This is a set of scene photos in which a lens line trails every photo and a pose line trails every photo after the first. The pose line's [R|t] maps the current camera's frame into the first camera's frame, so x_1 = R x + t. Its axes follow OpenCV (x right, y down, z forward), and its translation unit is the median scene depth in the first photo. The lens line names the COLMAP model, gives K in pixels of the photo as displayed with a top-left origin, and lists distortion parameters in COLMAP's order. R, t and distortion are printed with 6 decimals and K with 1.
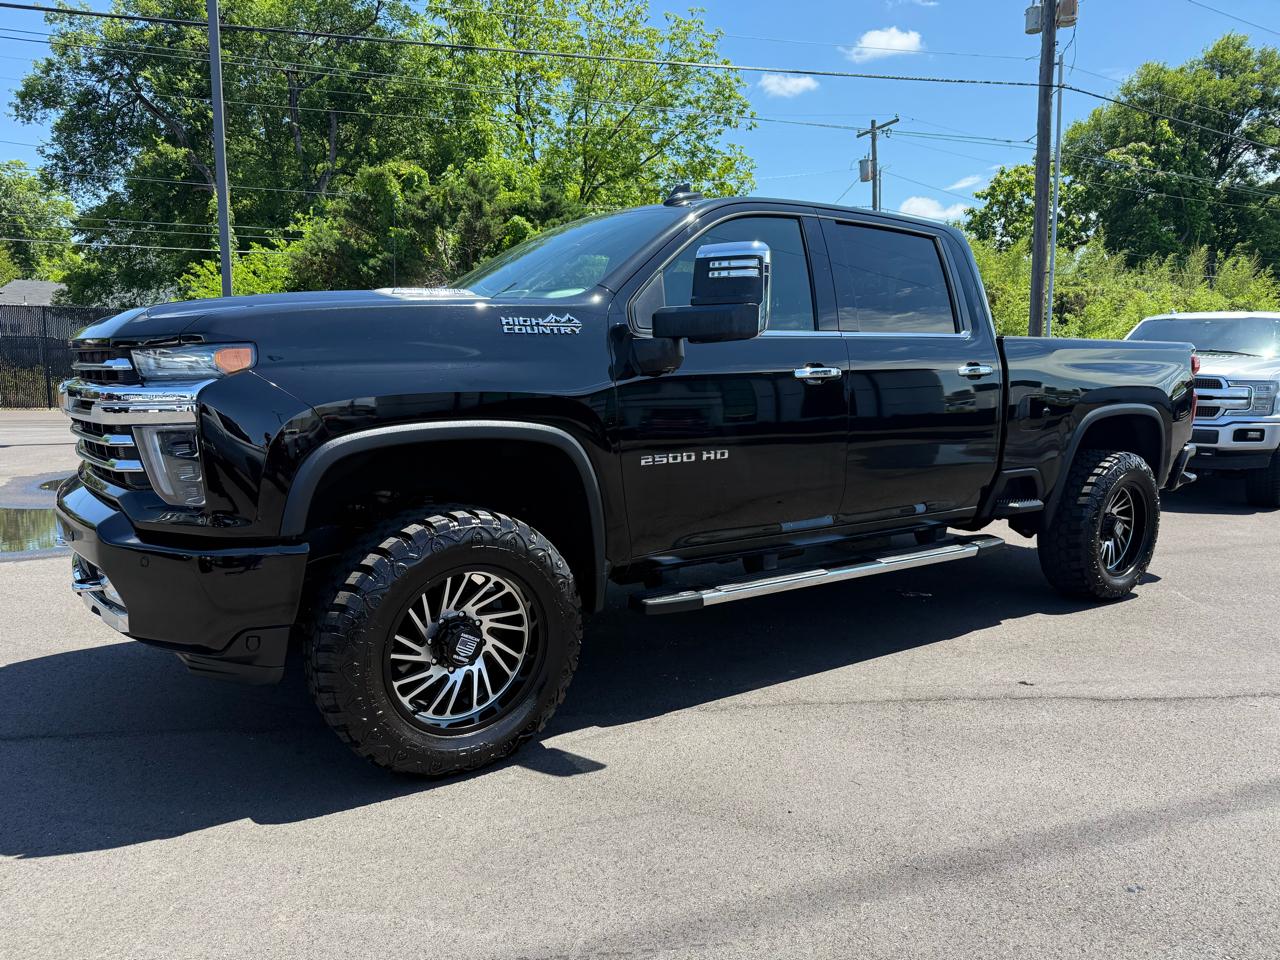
lens RADIAL K [[925.8, 0, 637.4], [0, 925.8, 480.2], [0, 0, 1]] dist [0.026676, -0.040202]
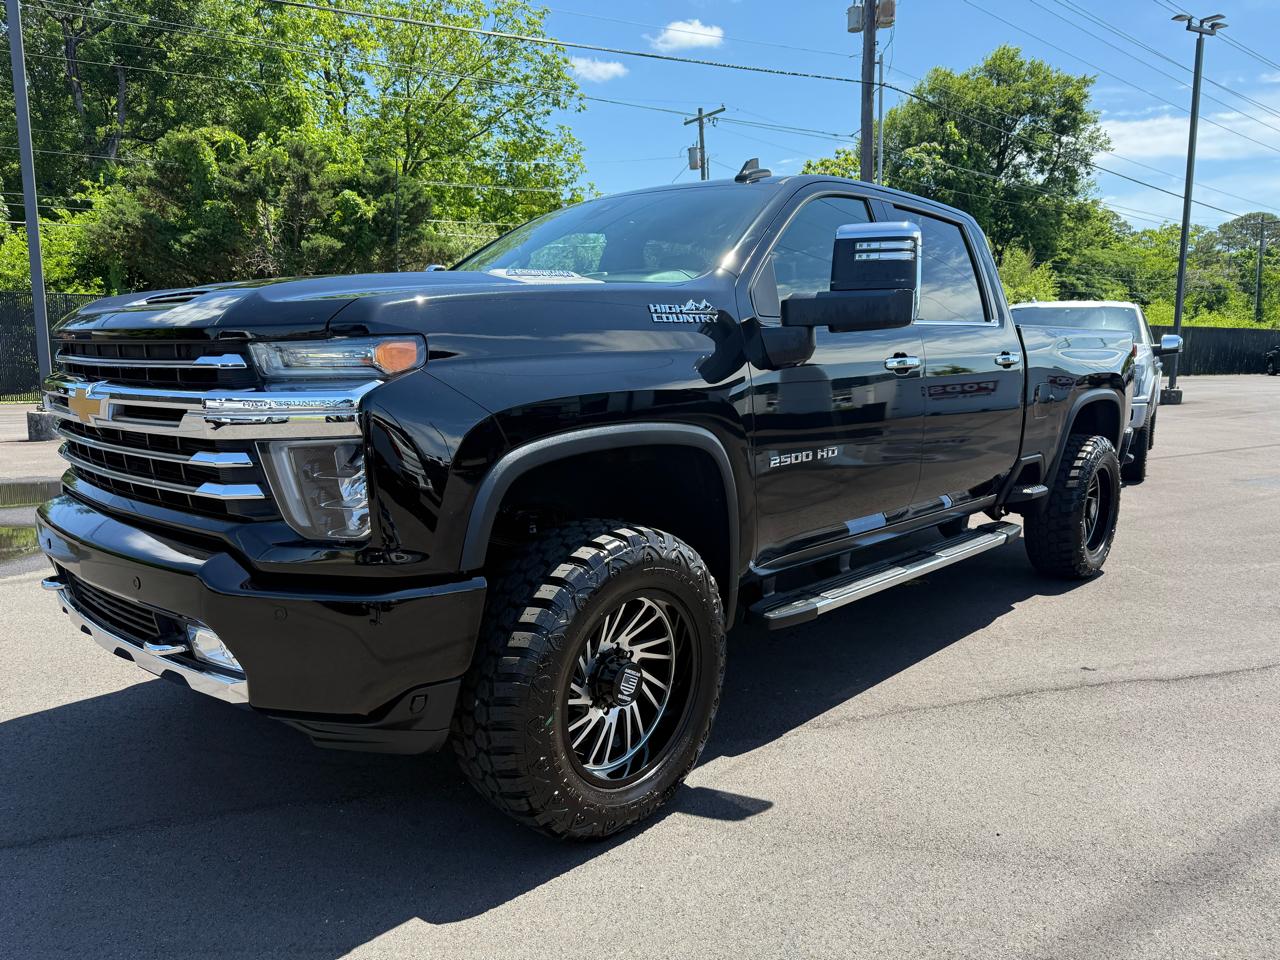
lens RADIAL K [[931.2, 0, 645.0], [0, 931.2, 475.3], [0, 0, 1]] dist [0.003790, -0.007222]
pose [[0.977201, -0.030964, 0.210048, -0.035616], [0.028567, 0.999488, 0.014438, -0.002860], [-0.210387, -0.008108, 0.977584, 0.014938]]
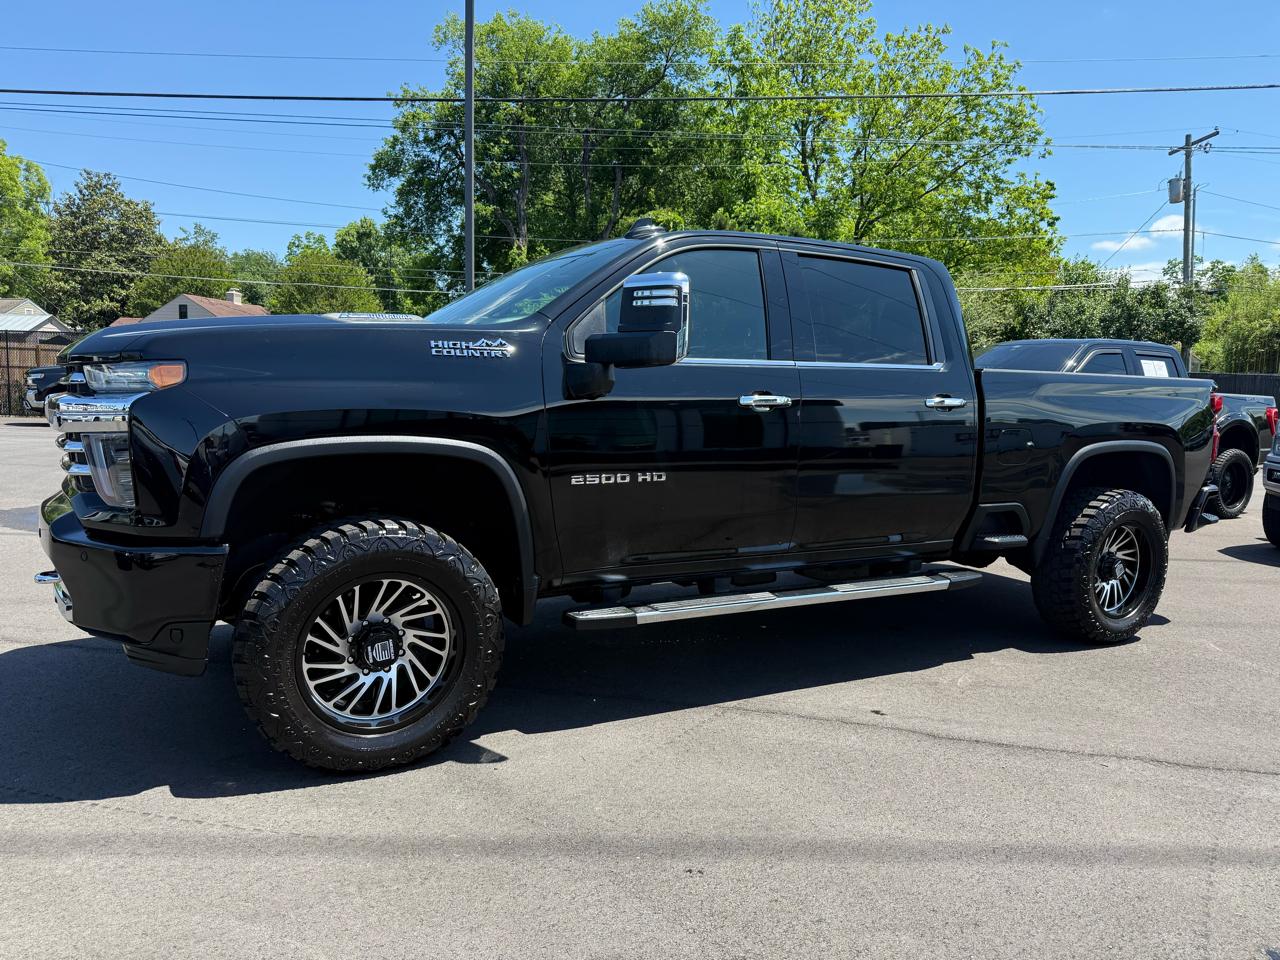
lens RADIAL K [[924.7, 0, 629.8], [0, 924.7, 481.3], [0, 0, 1]] dist [0.025032, -0.041081]
pose [[0.942099, 0.048316, -0.331836, 0.066012], [-0.060466, 0.997822, -0.026381, 0.001808], [0.329839, 0.044918, 0.942968, -0.004918]]
